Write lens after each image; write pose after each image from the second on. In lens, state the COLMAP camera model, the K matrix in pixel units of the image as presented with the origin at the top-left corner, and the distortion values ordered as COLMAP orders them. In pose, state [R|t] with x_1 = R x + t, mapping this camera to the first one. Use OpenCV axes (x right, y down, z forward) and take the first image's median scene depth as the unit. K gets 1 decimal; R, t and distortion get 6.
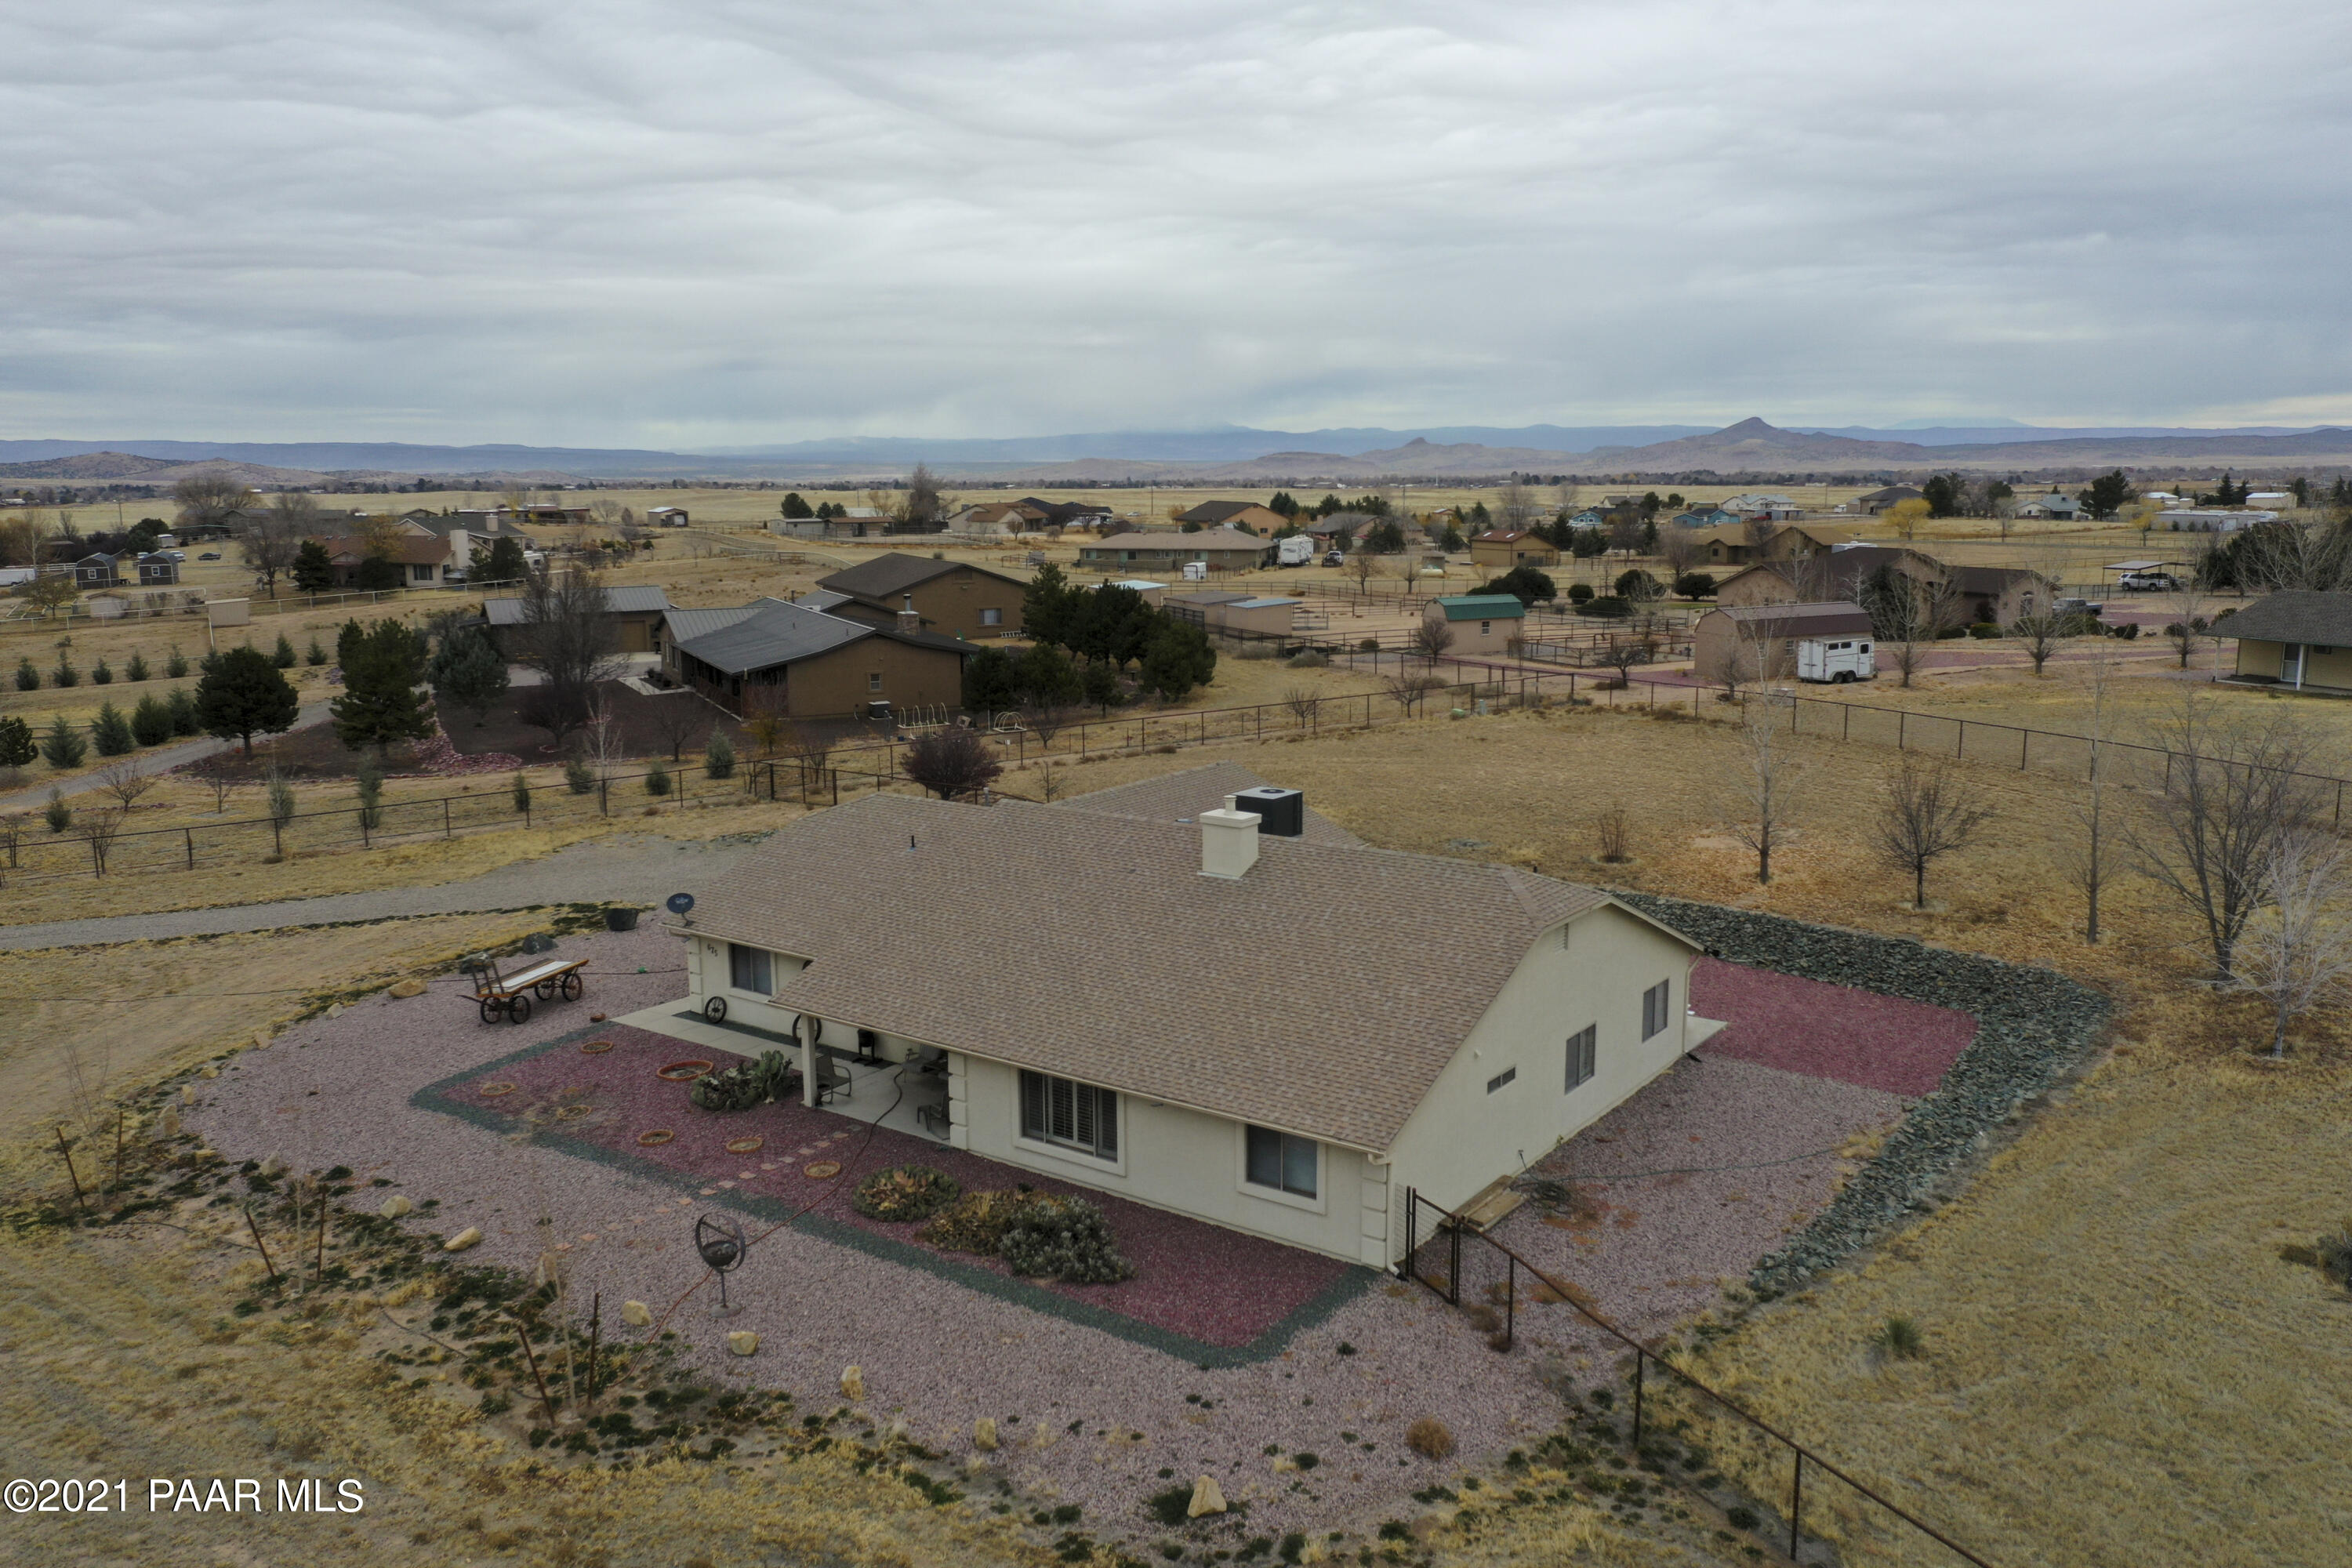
lens RADIAL K [[1834.2, 0, 1168.4], [0, 1834.2, 819.6], [0, 0, 1]] dist [0.009255, -0.000473]
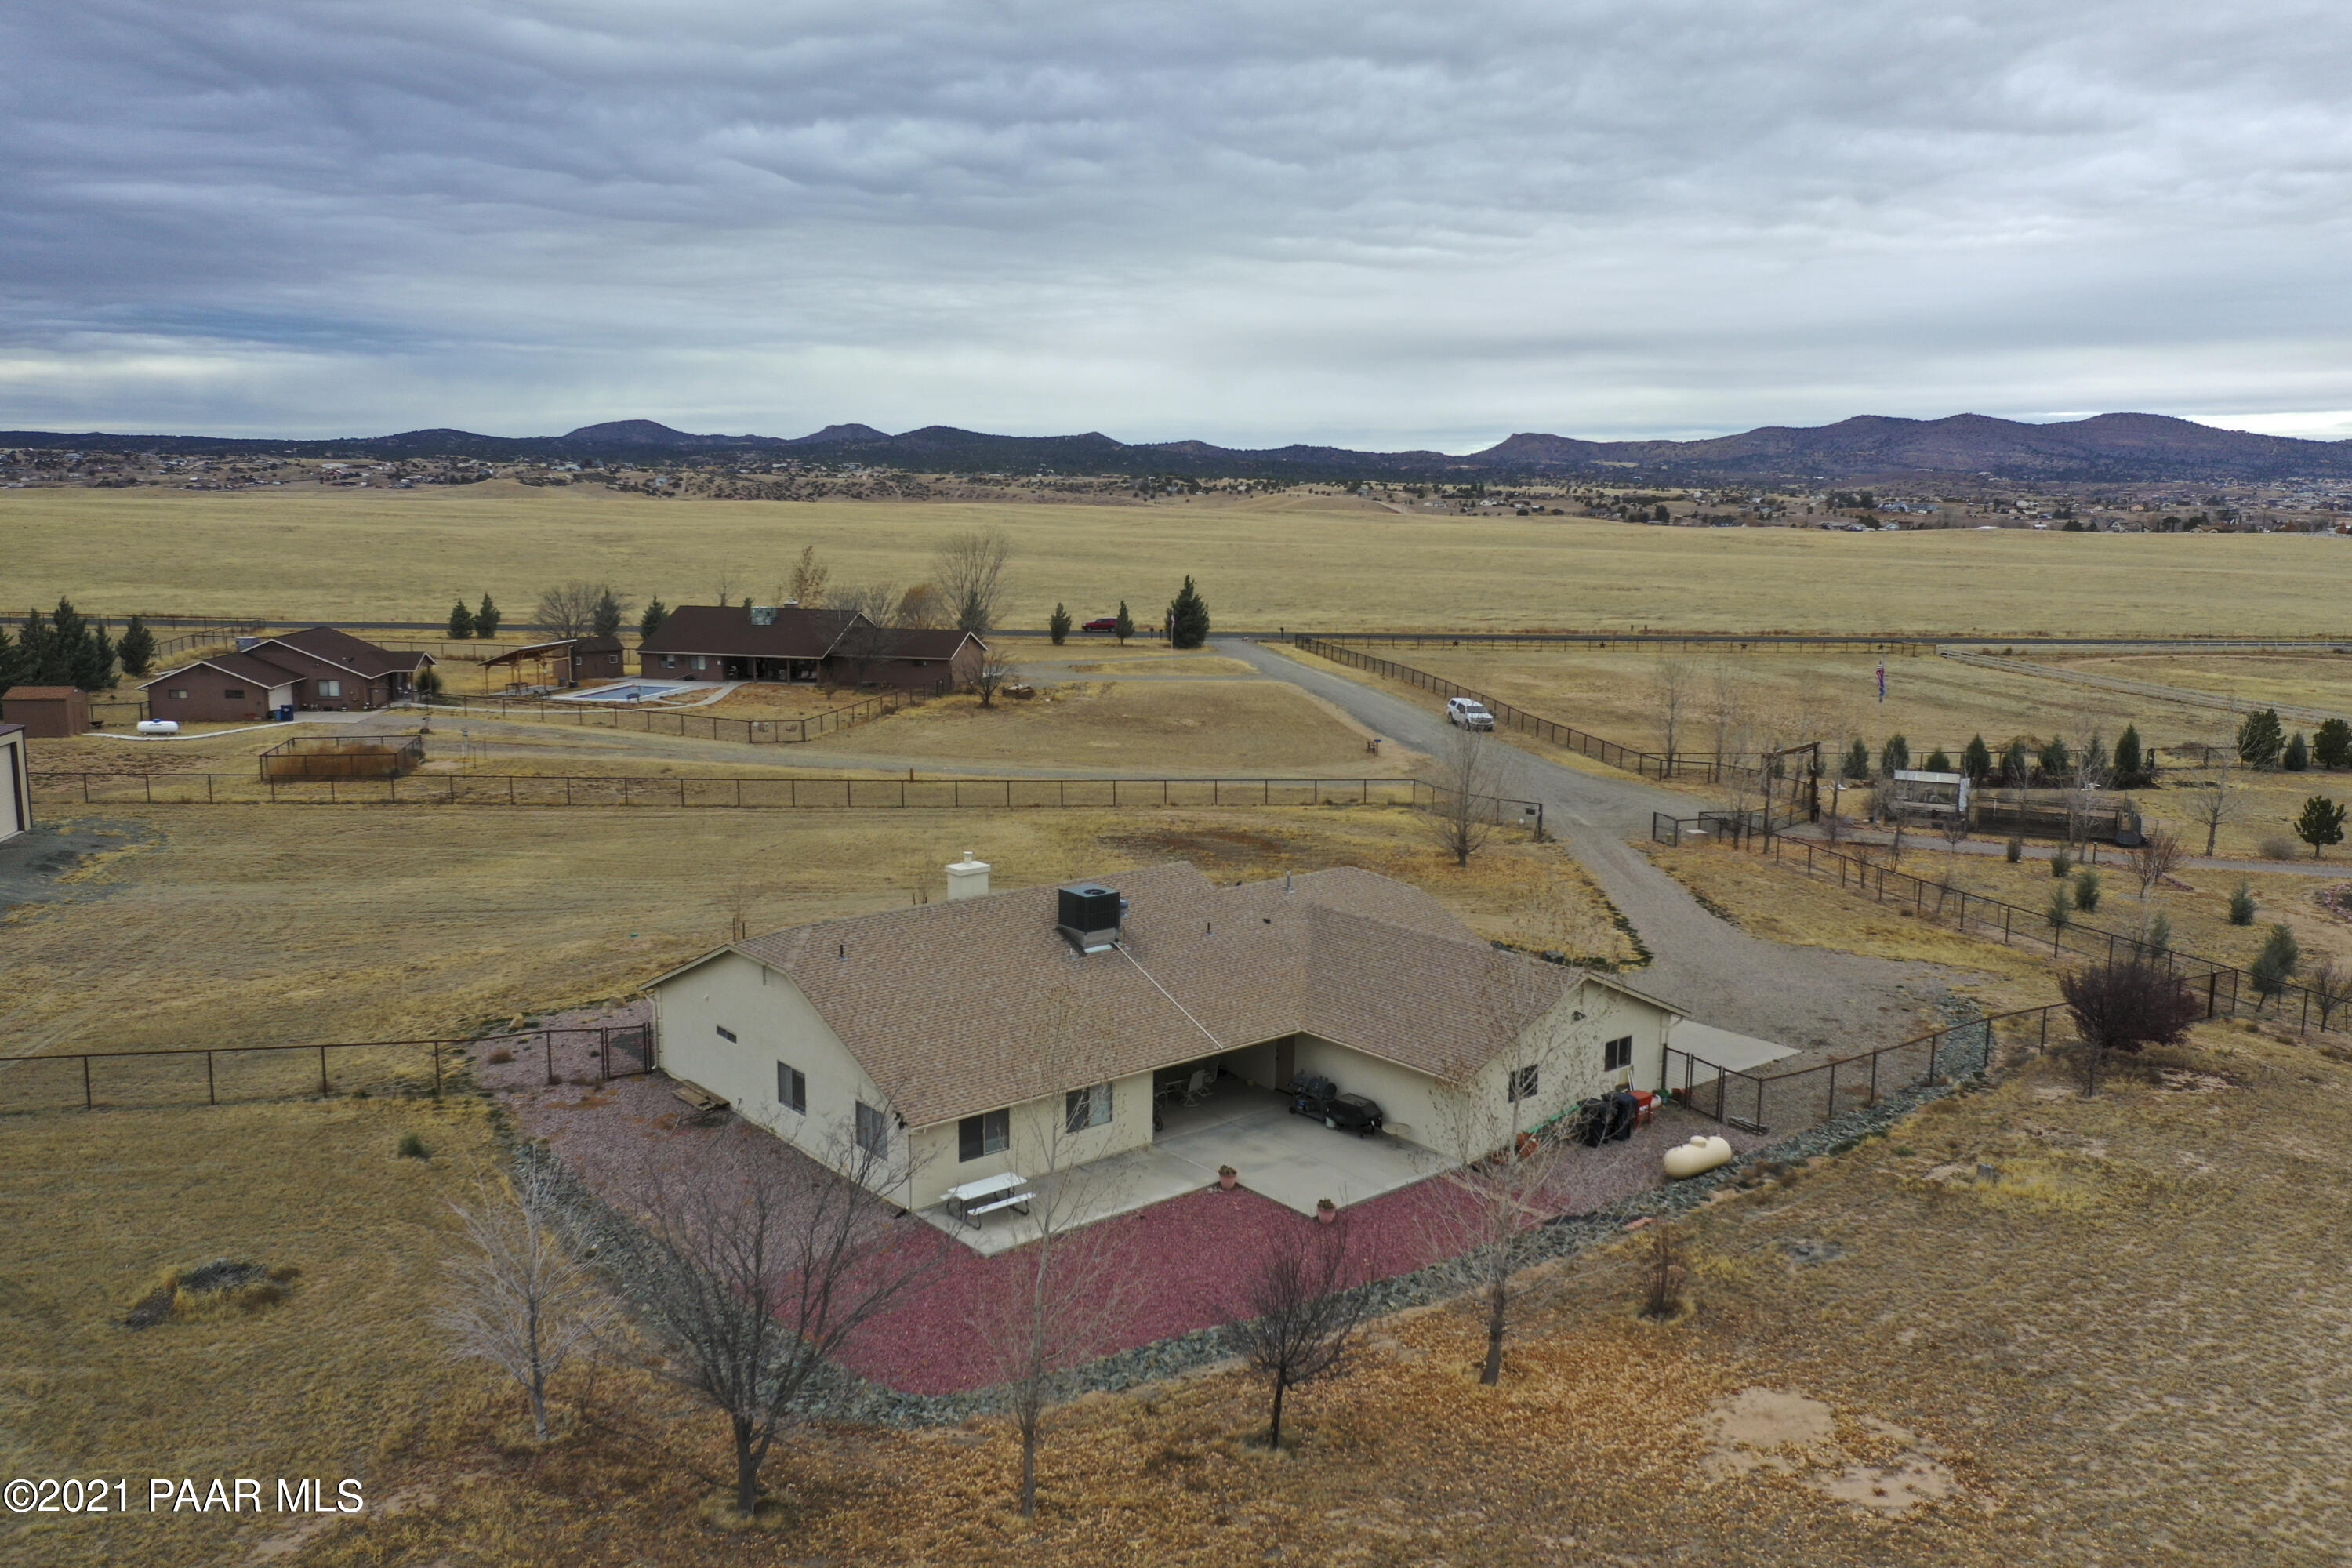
lens RADIAL K [[1830.8, 0, 1176.8], [0, 1830.8, 853.3], [0, 0, 1]] dist [0.010012, -0.005008]
pose [[-0.240021, 0.200361, -0.949866, 1.347443], [-0.196879, 0.948088, 0.249735, -0.400172], [0.950594, 0.246951, -0.188114, 1.462864]]
